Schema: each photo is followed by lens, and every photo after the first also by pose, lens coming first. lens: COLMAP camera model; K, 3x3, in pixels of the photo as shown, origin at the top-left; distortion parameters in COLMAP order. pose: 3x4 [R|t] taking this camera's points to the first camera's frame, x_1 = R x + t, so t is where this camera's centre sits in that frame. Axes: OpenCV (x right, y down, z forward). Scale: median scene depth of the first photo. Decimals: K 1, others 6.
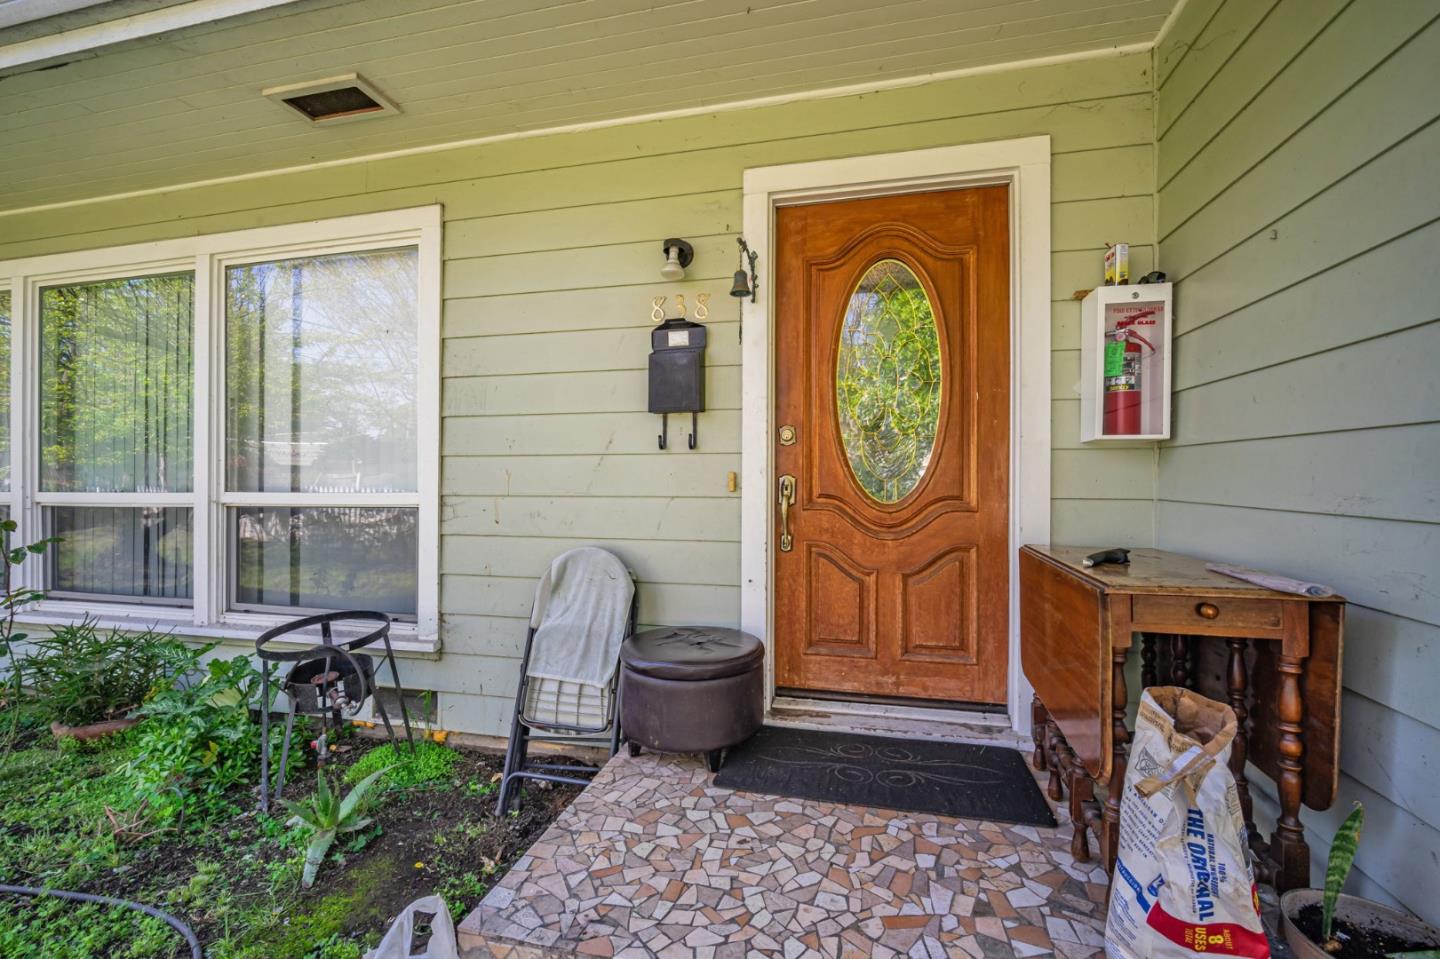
lens RADIAL K [[627.5, 0, 720.2], [0, 627.5, 478.0], [0, 0, 1]] dist [-0.011453, 0.002250]
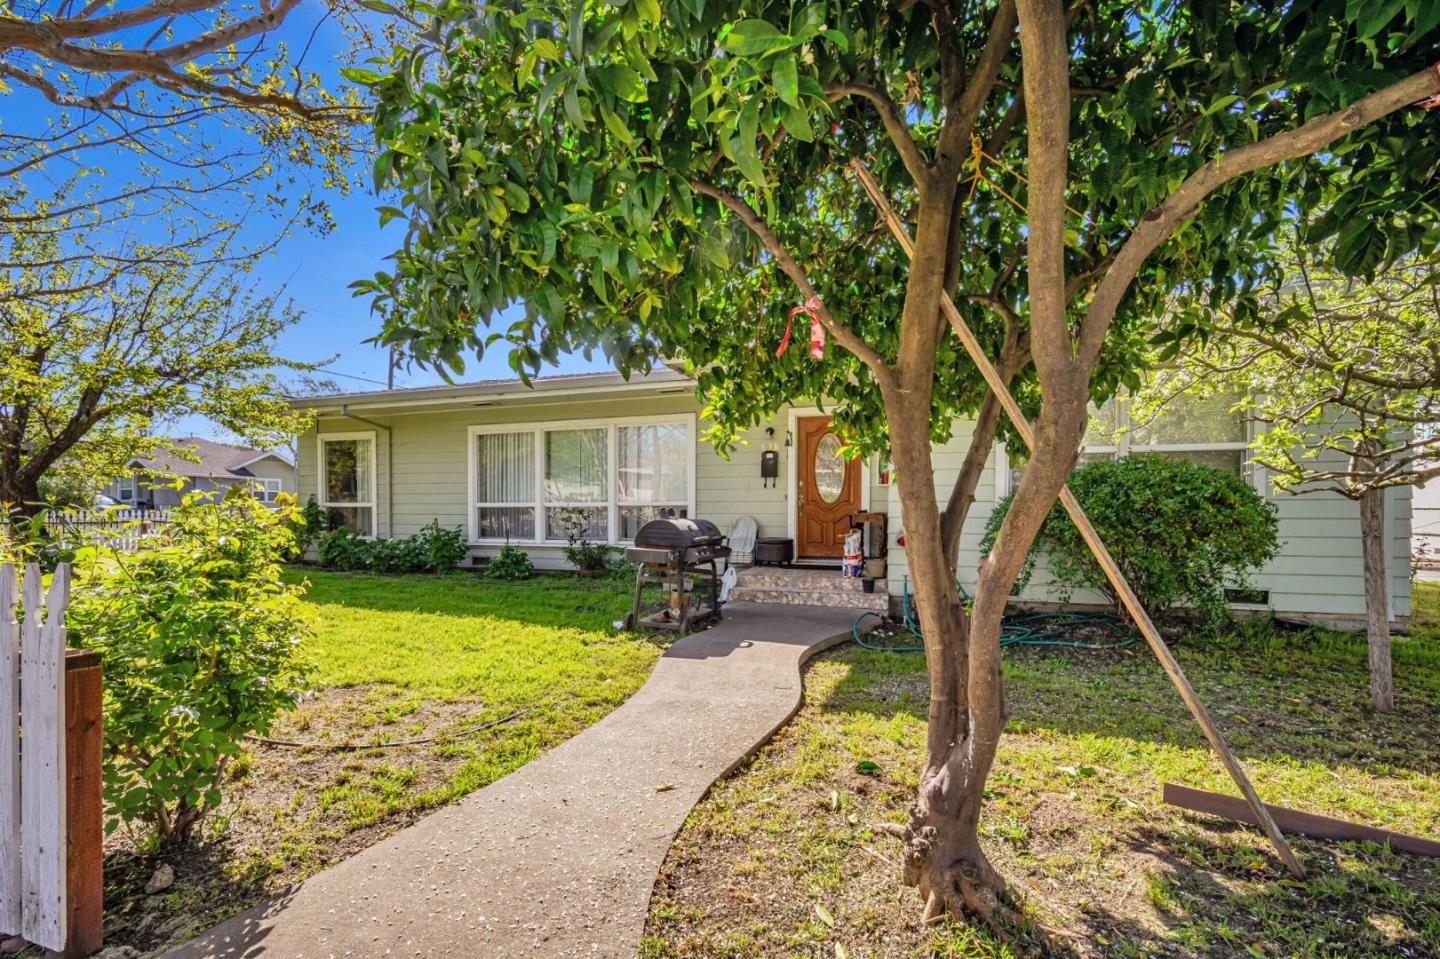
lens RADIAL K [[627.5, 0, 721.7], [0, 627.5, 484.7], [0, 0, 1]] dist [-0.011453, 0.002250]
pose [[0.994072, -0.003331, -0.108671, 0.047049], [0.001171, 0.999801, -0.019934, 0.006988], [0.108715, 0.019688, 0.993878, -2.544203]]
